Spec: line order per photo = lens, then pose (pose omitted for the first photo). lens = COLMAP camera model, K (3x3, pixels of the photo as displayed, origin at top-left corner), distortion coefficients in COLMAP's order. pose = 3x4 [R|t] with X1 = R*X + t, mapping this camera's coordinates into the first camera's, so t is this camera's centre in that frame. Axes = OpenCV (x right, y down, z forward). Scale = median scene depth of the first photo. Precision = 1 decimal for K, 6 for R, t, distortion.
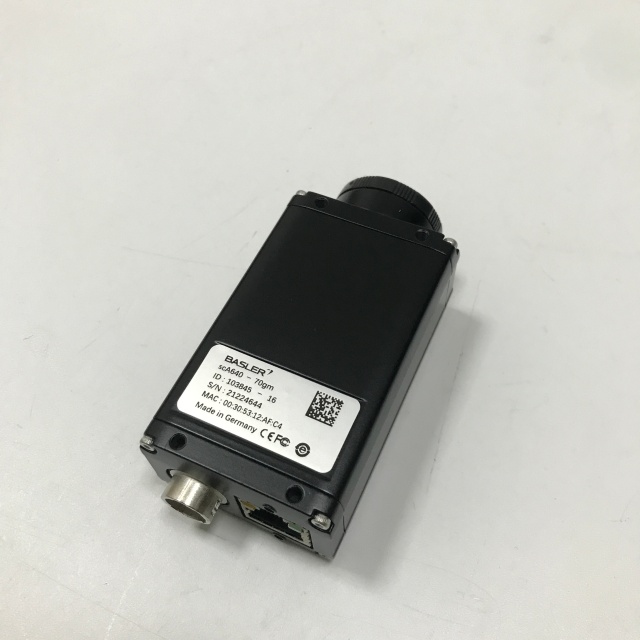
lens RADIAL K [[640.5, 0, 320.0], [0, 640.5, 320.0], [0, 0, 1]] dist [0.093243, -0.001369]
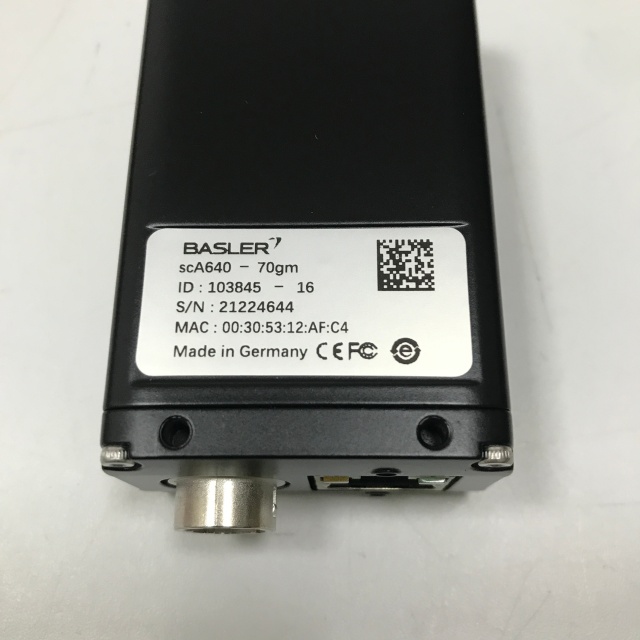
lens RADIAL K [[701.0, 0, 320.8], [0, 701.0, 331.4], [0, 0, 1]] dist [0.140392, 0.000860]
pose [[0.912895, -0.387436, 0.128515, -0.151112], [0.351829, 0.906464, 0.233538, 0.026944], [-0.206975, -0.167981, 0.963817, 0.440284]]
